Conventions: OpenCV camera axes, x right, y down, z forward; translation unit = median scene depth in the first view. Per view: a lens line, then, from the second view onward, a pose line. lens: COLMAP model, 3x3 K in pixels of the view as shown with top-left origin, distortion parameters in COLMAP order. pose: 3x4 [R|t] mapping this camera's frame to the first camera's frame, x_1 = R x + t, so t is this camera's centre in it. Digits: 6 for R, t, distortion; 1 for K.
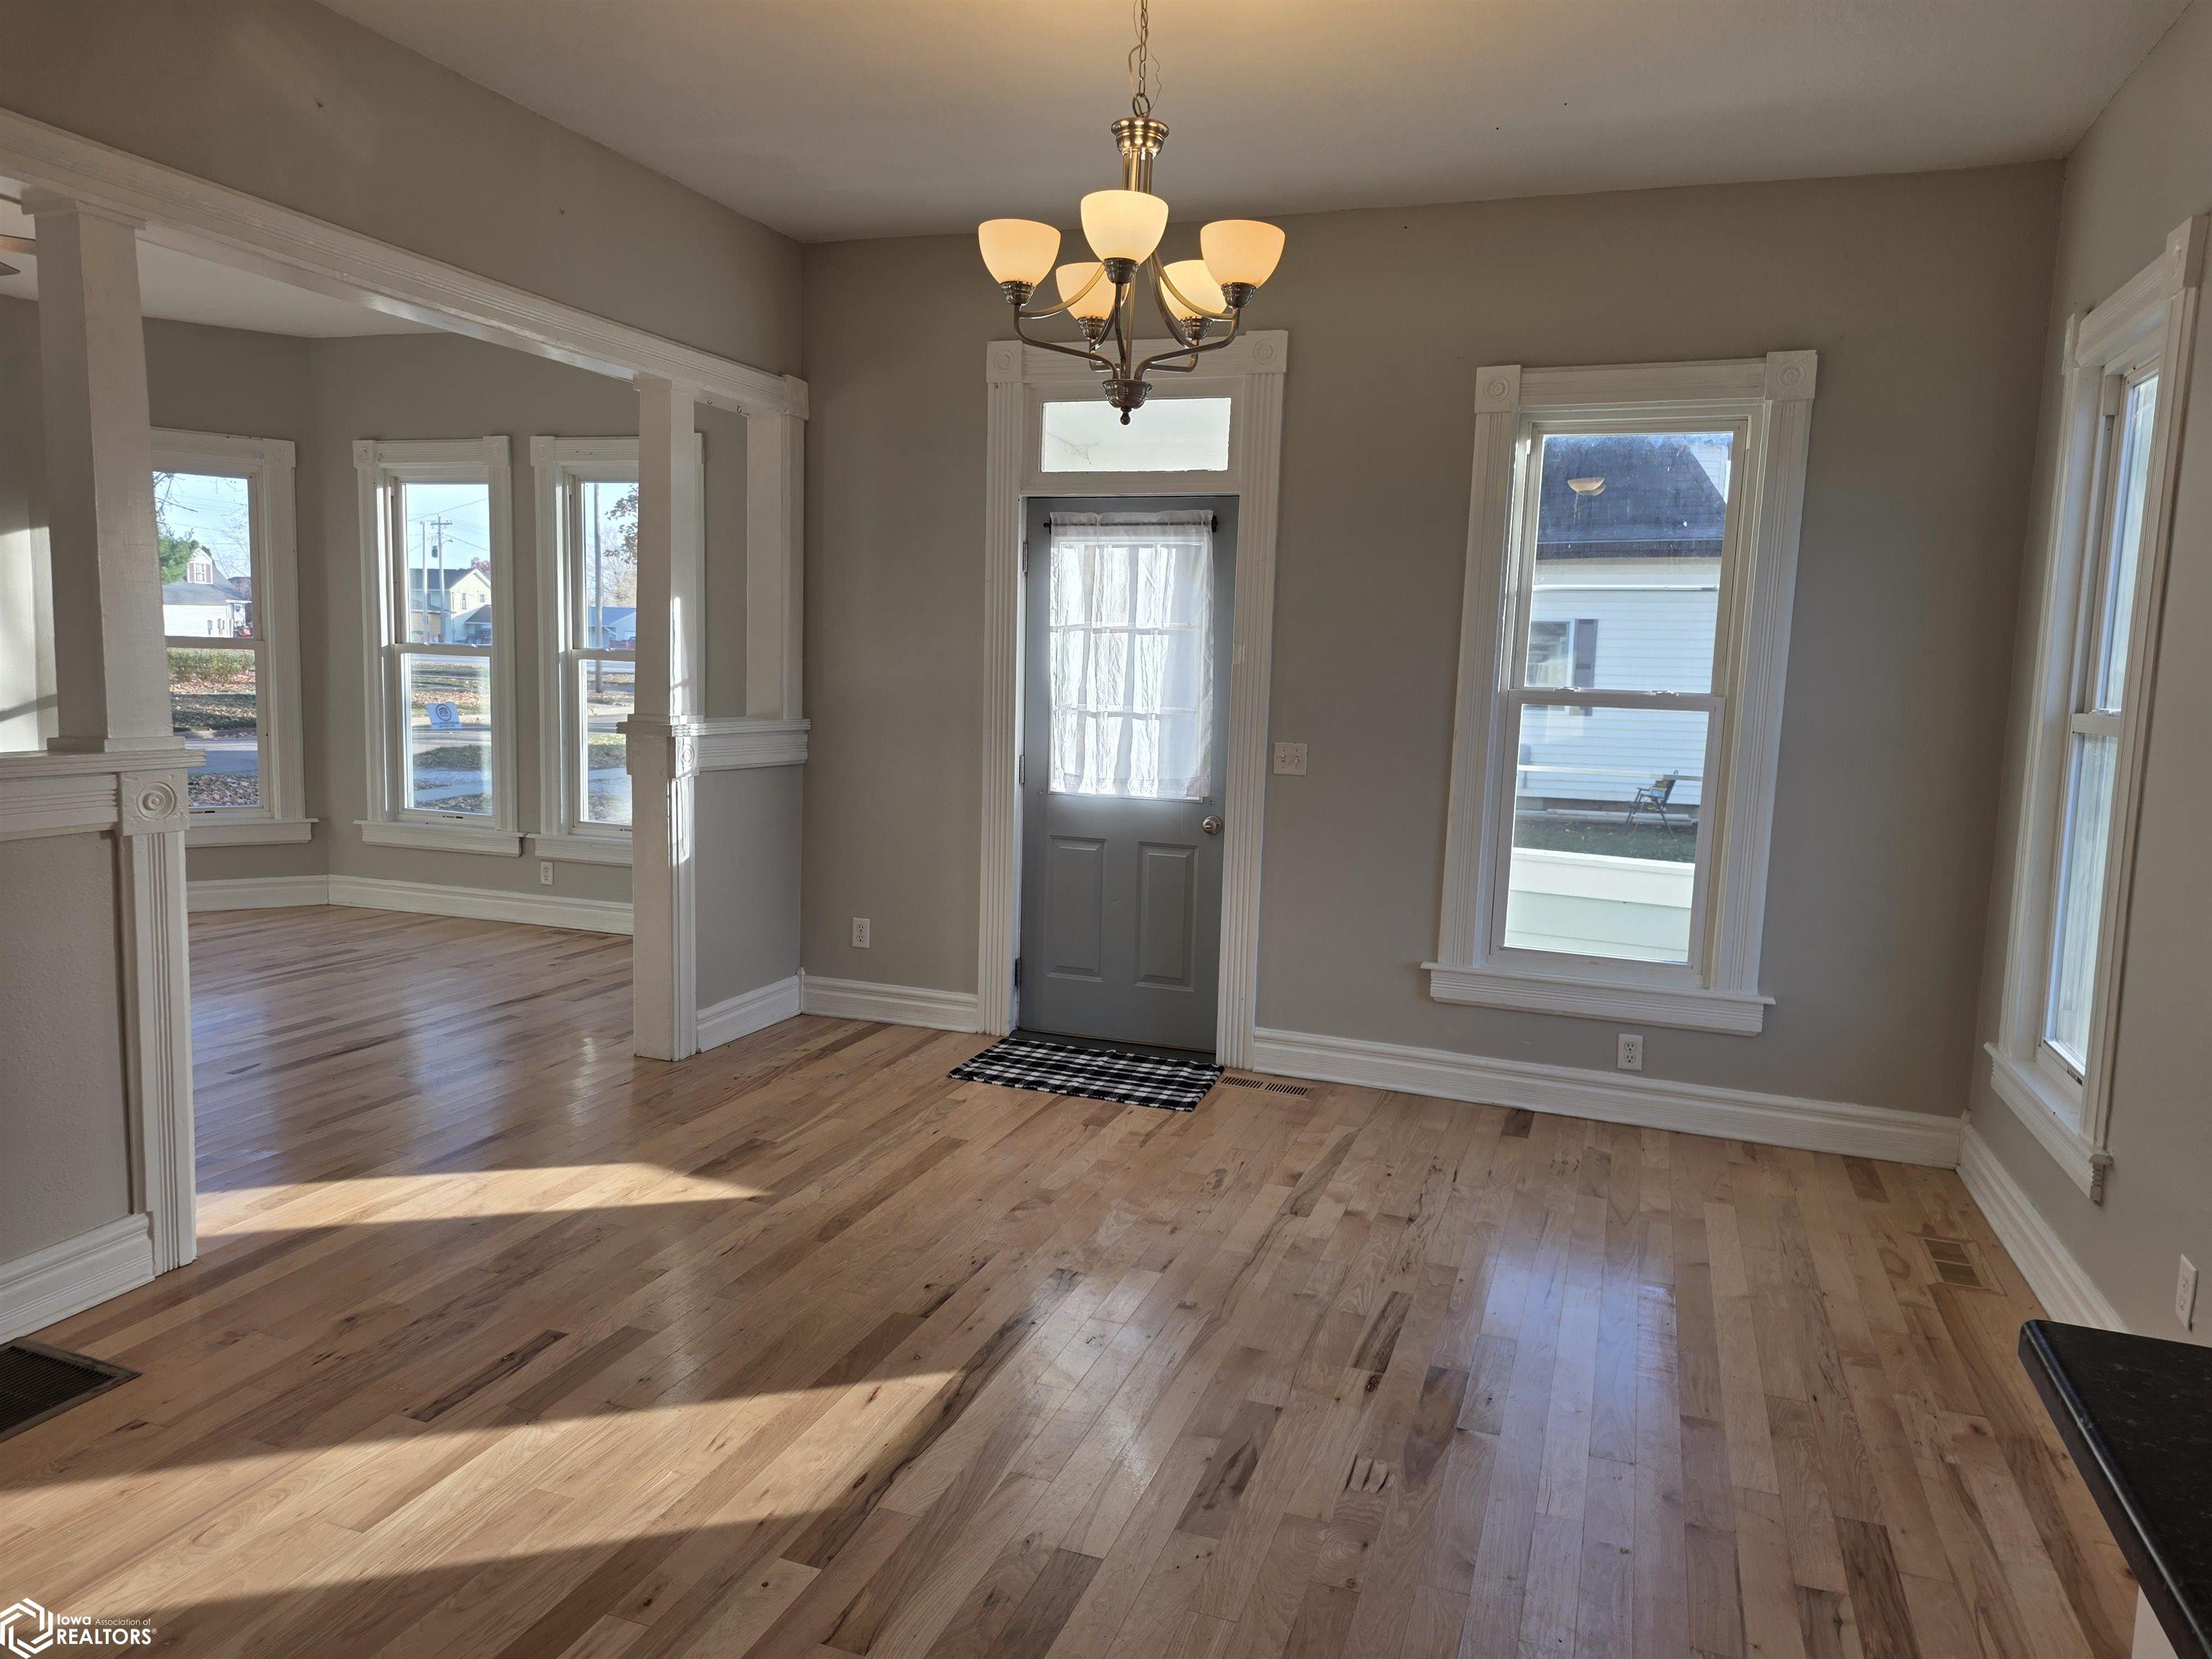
lens RADIAL K [[1481.8, 0, 1109.0], [0, 1481.8, 830.1], [0, 0, 1]] dist [0.067179, 0.000417]
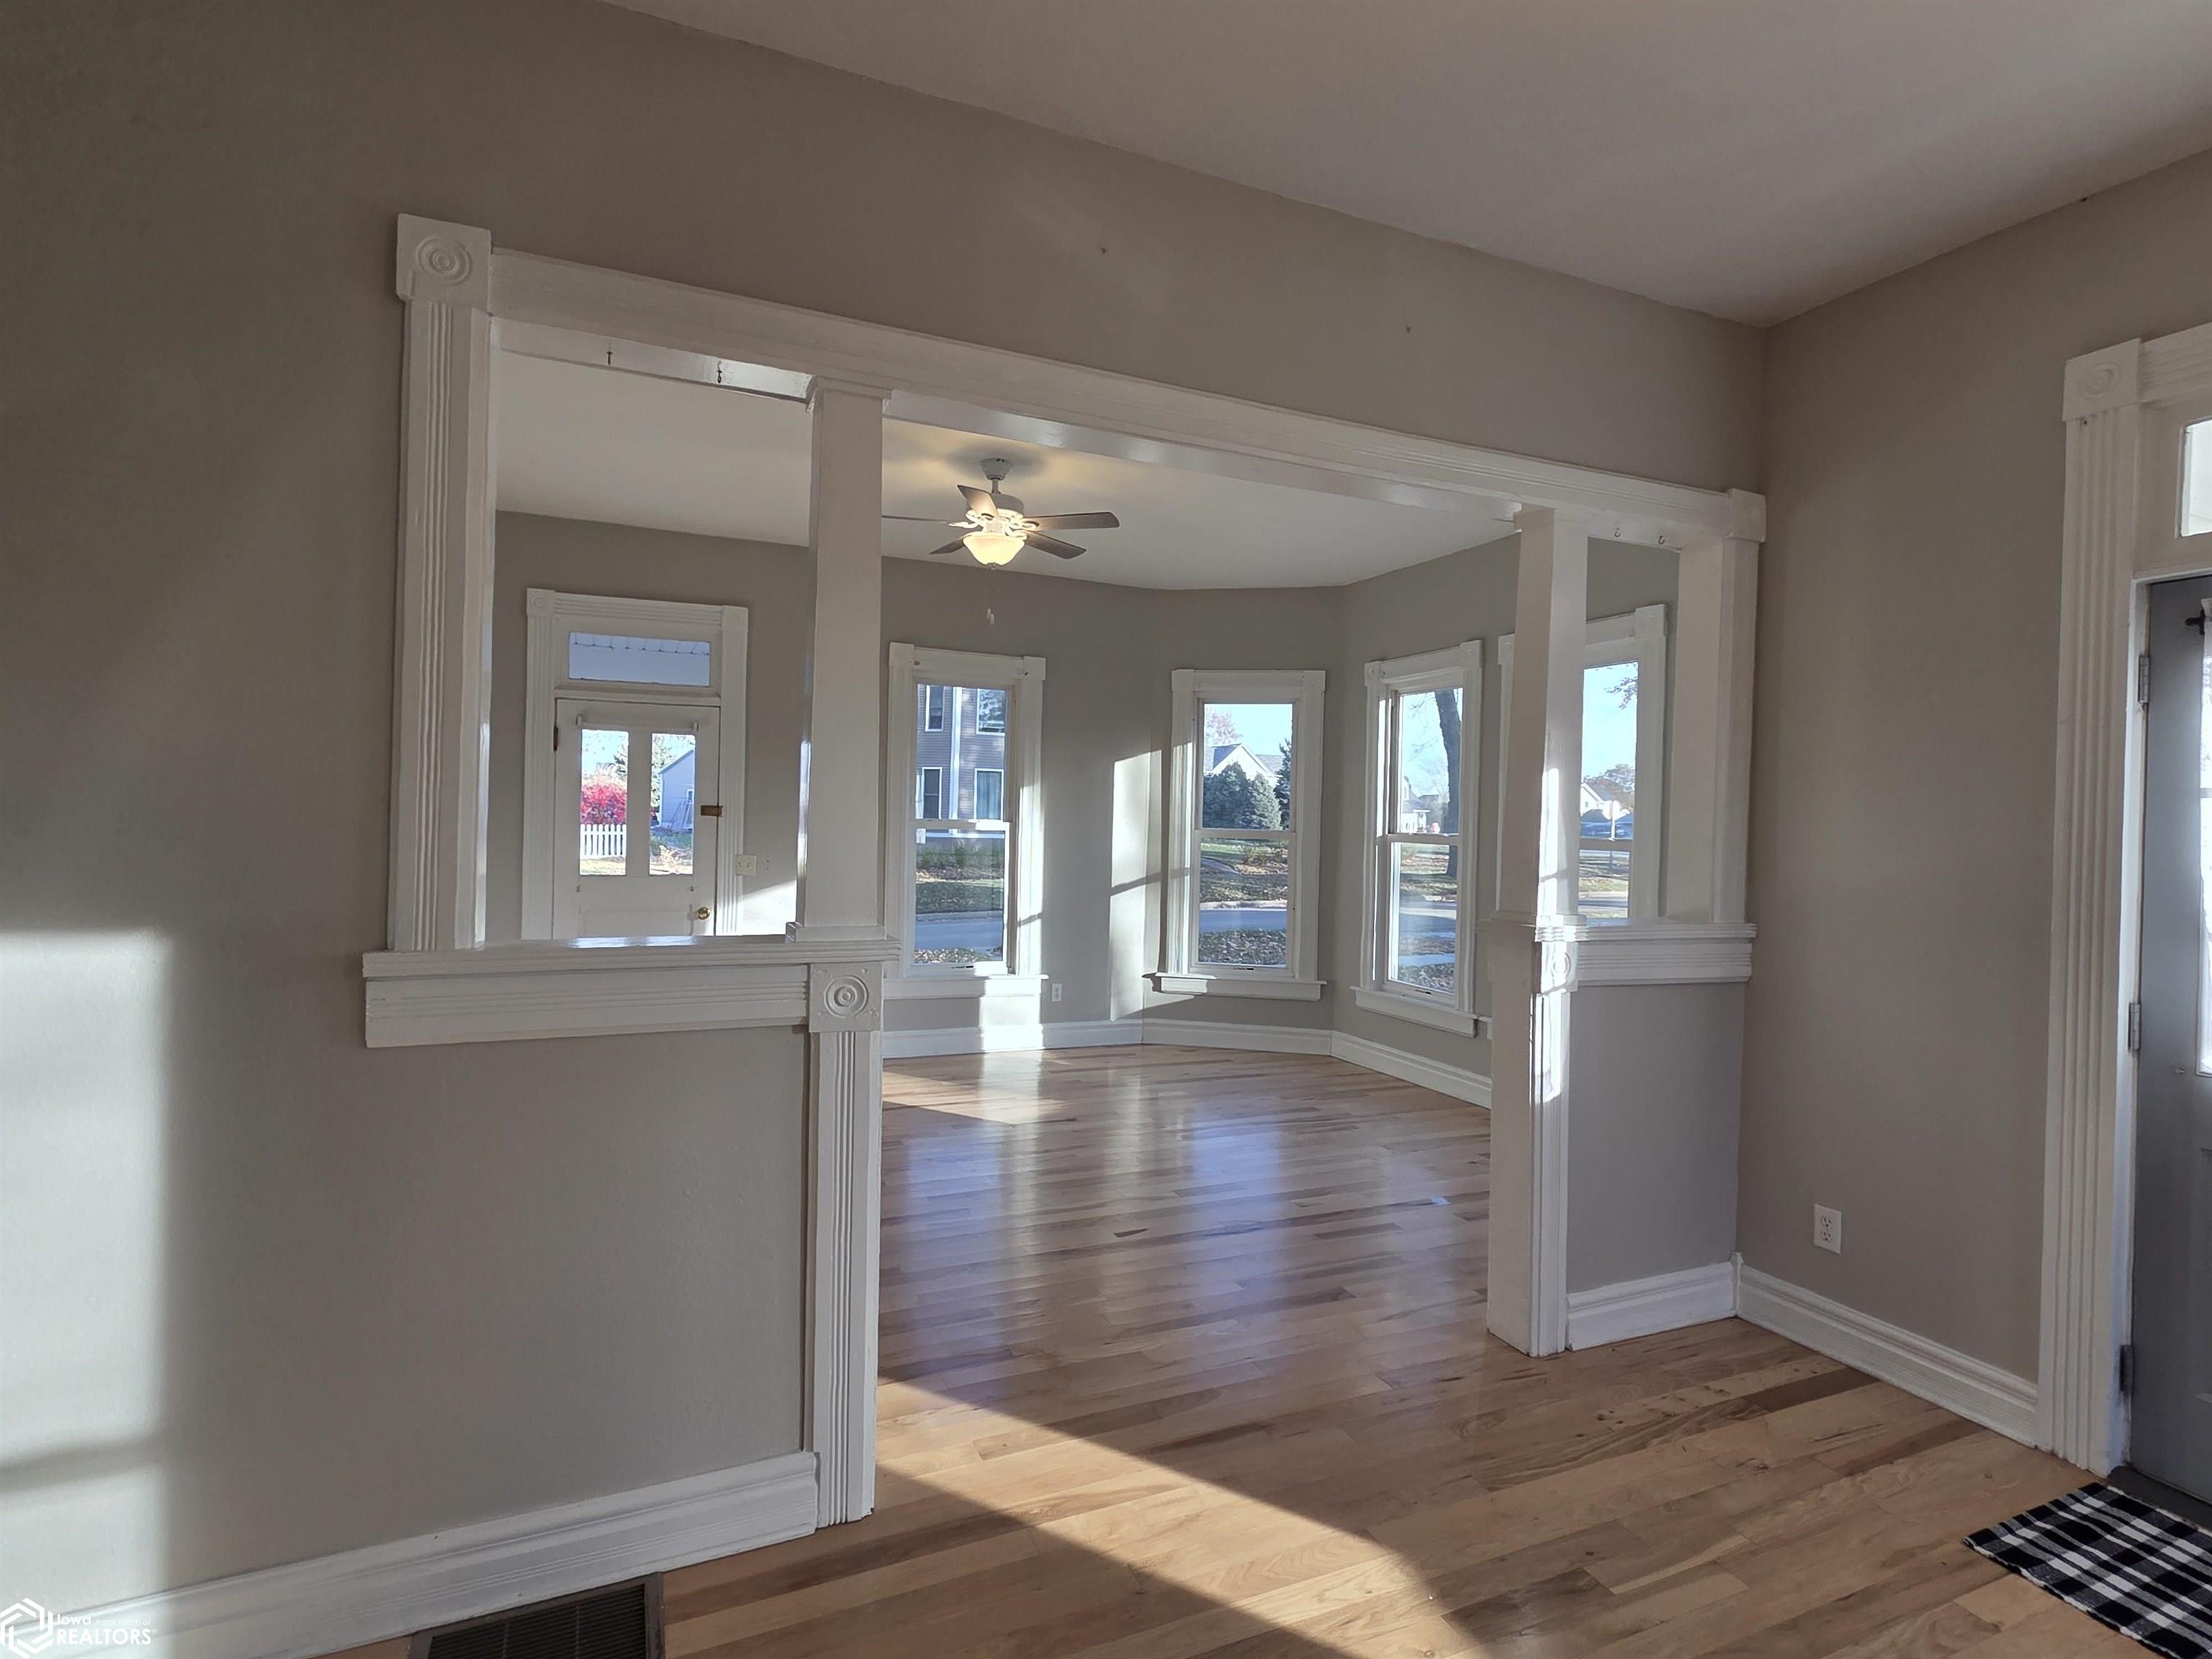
lens RADIAL K [[1113.5, 0, 1110.9], [0, 1113.5, 828.7], [0, 0, 1]] dist [0.004436, 0.000608]
pose [[0.694828, -0.007309, -0.719138, -0.021135], [-0.087608, 0.991641, -0.094724, -0.042416], [0.713820, 0.128819, 0.688380, 0.388197]]
